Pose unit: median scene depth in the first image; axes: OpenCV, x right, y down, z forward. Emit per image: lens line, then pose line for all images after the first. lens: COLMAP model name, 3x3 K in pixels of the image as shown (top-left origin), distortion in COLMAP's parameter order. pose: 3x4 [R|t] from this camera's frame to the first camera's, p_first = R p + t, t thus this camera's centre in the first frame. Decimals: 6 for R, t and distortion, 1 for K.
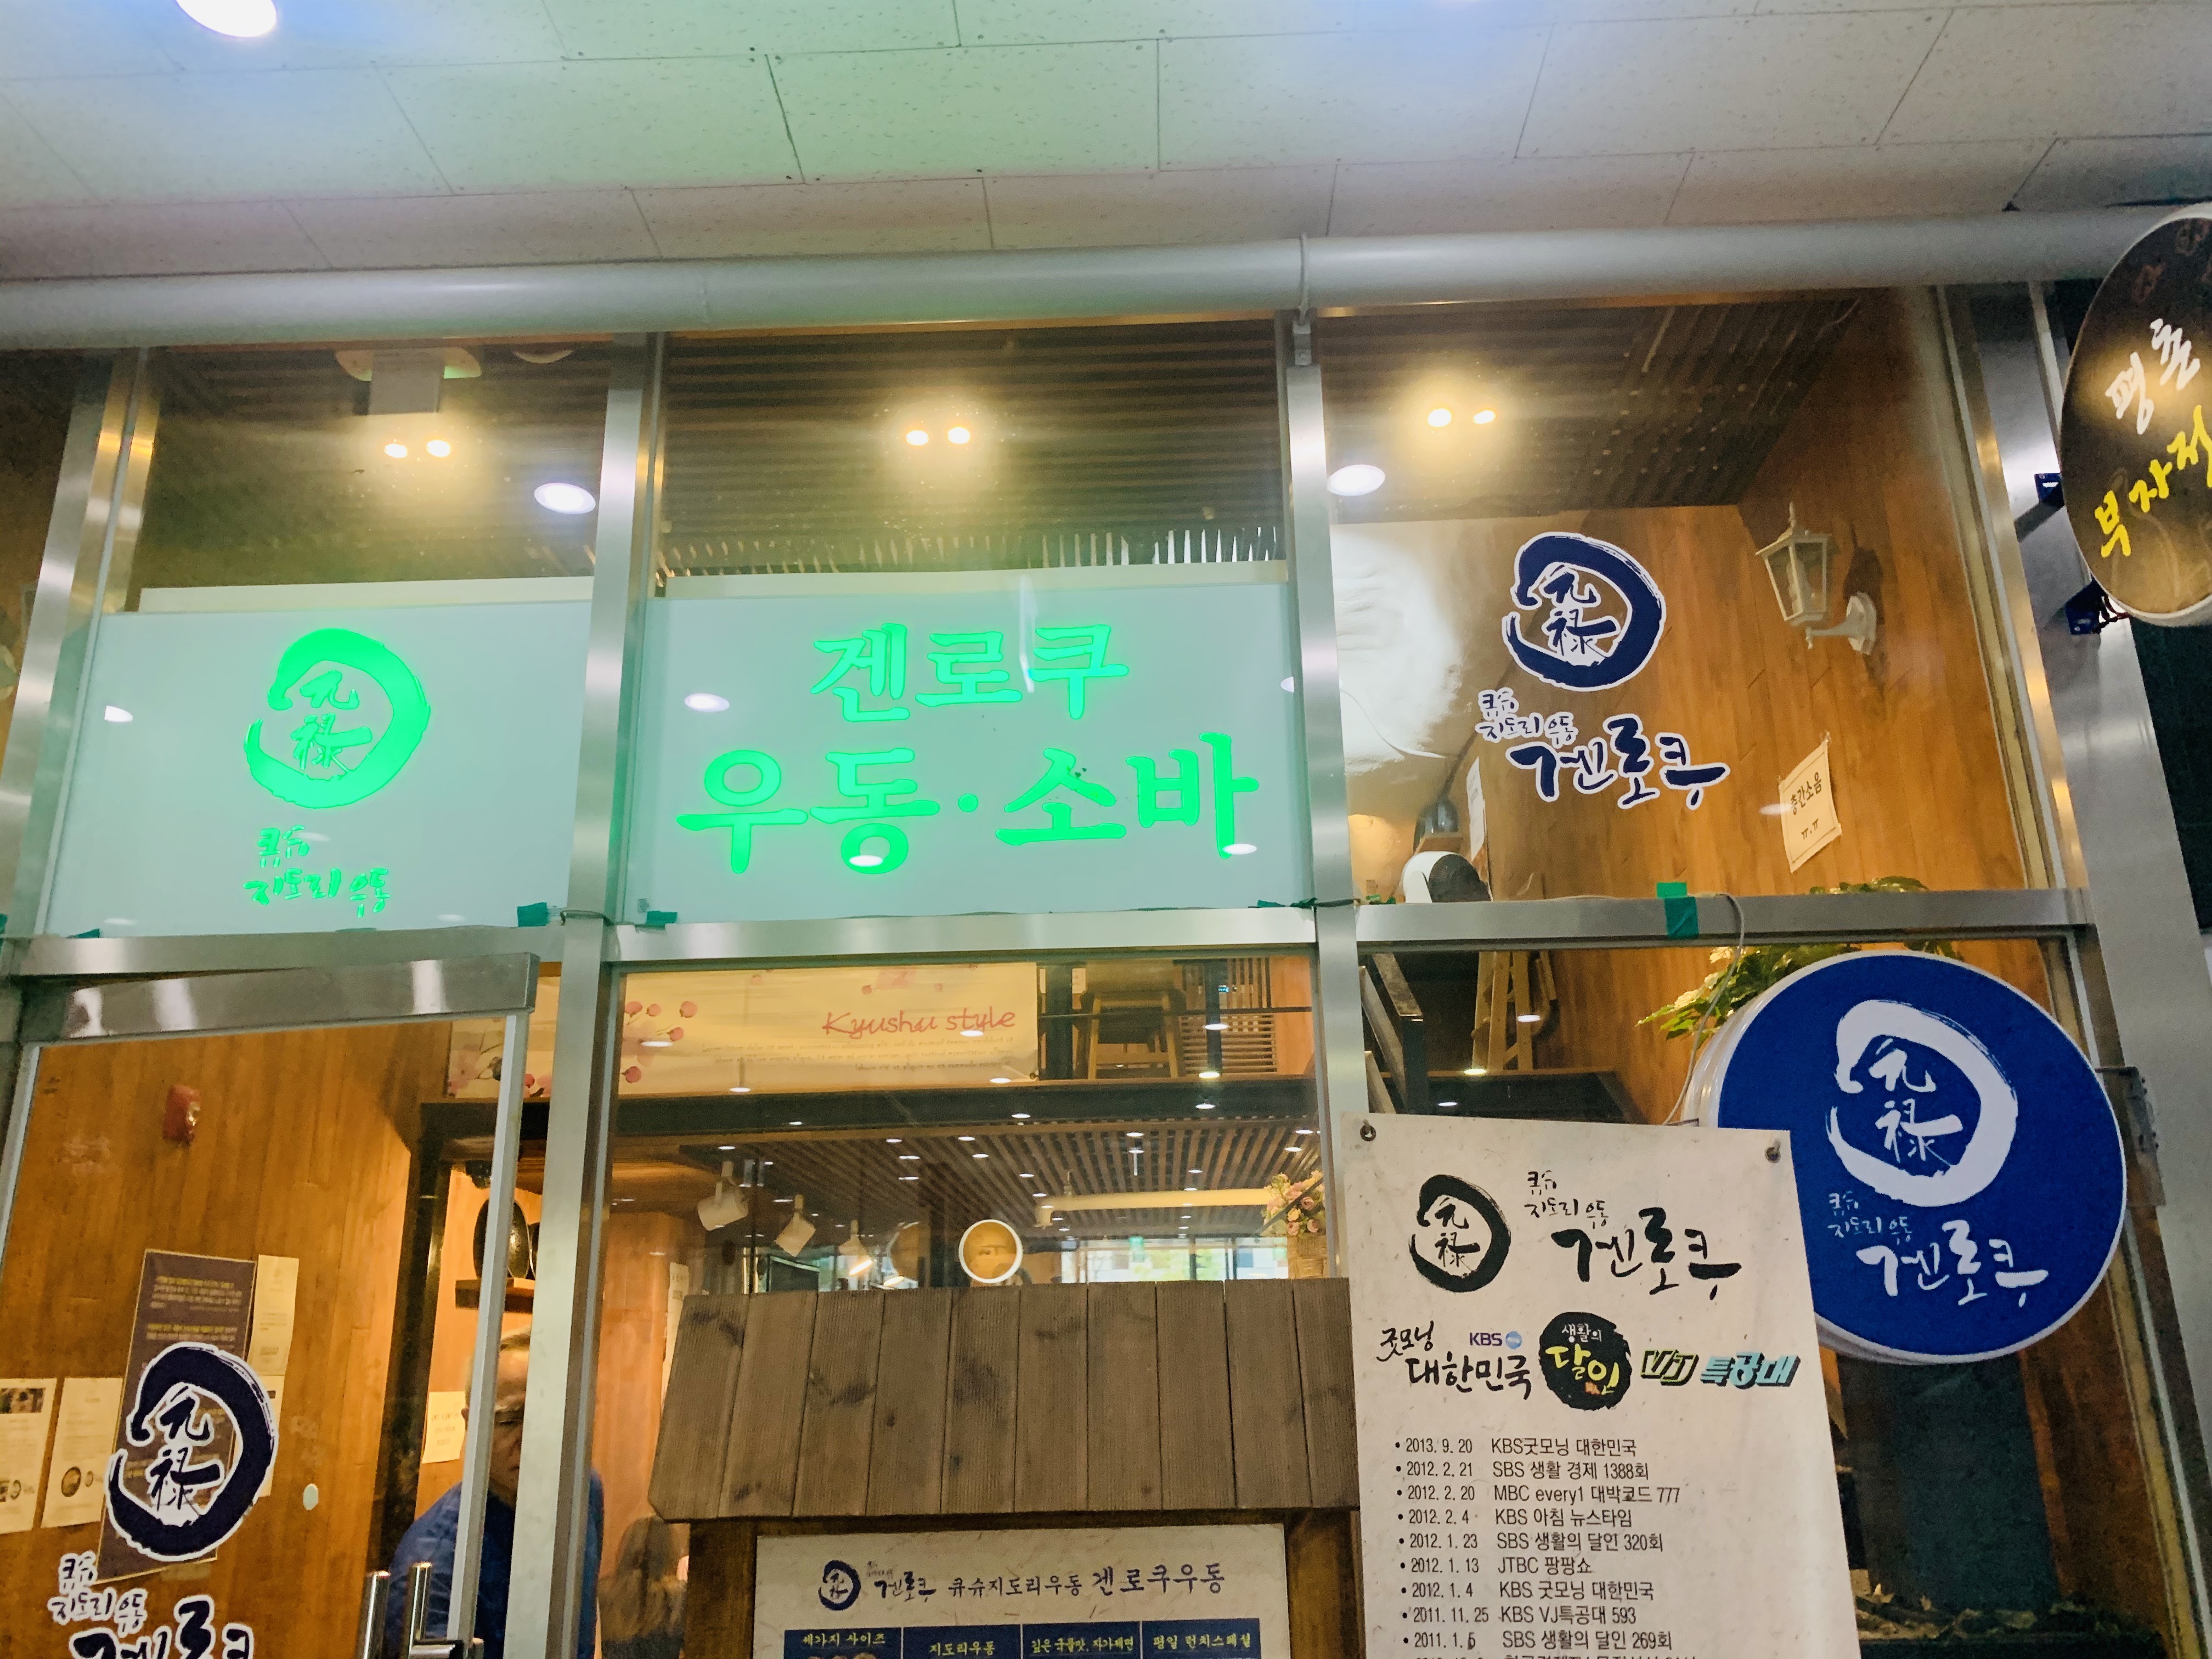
lens RADIAL K [[1769.9, 0, 1106.0], [0, 1769.9, 829.5], [0, 0, 1]] dist [-0.011929, 0.059209]
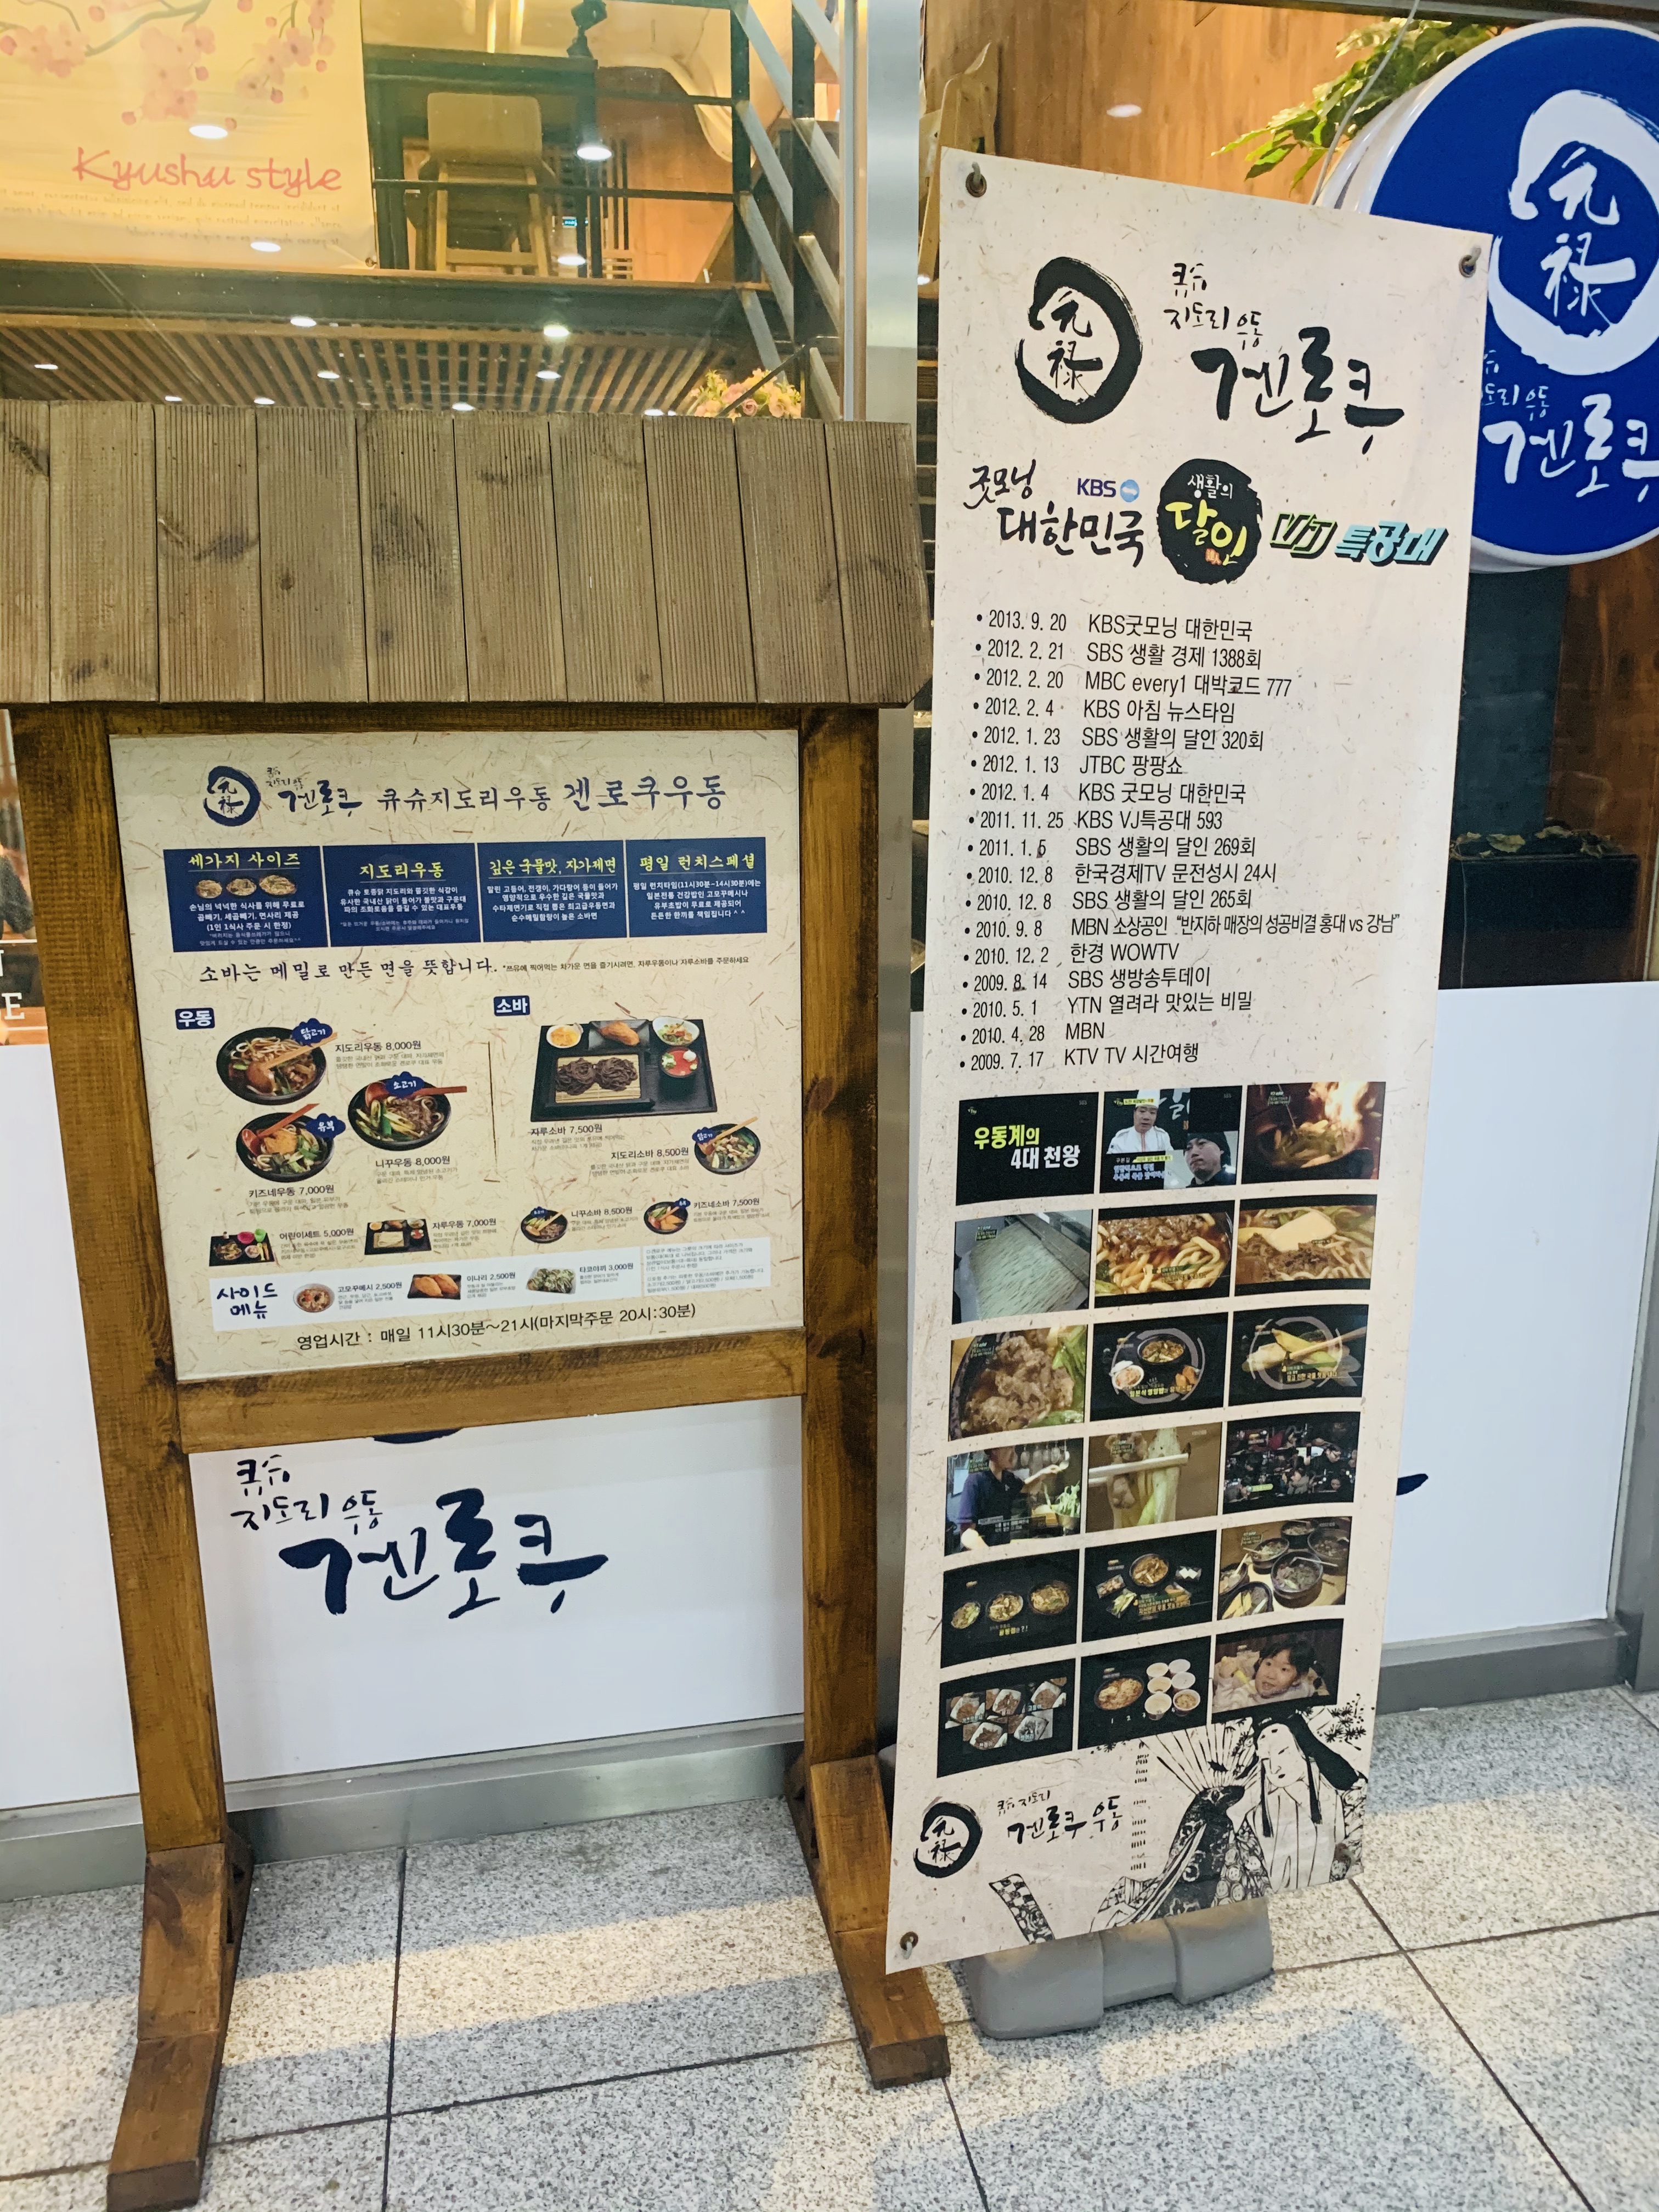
lens RADIAL K [[1710.6, 0, 829.5], [0, 1710.6, 1106.0], [0, 0, 1]] dist [-0.003342, 0.012331]
pose [[0.968831, -0.036004, 0.245094, -0.090570], [-0.089558, 0.871558, 0.482044, 0.172278], [-0.230969, -0.488969, 0.841168, 0.264044]]
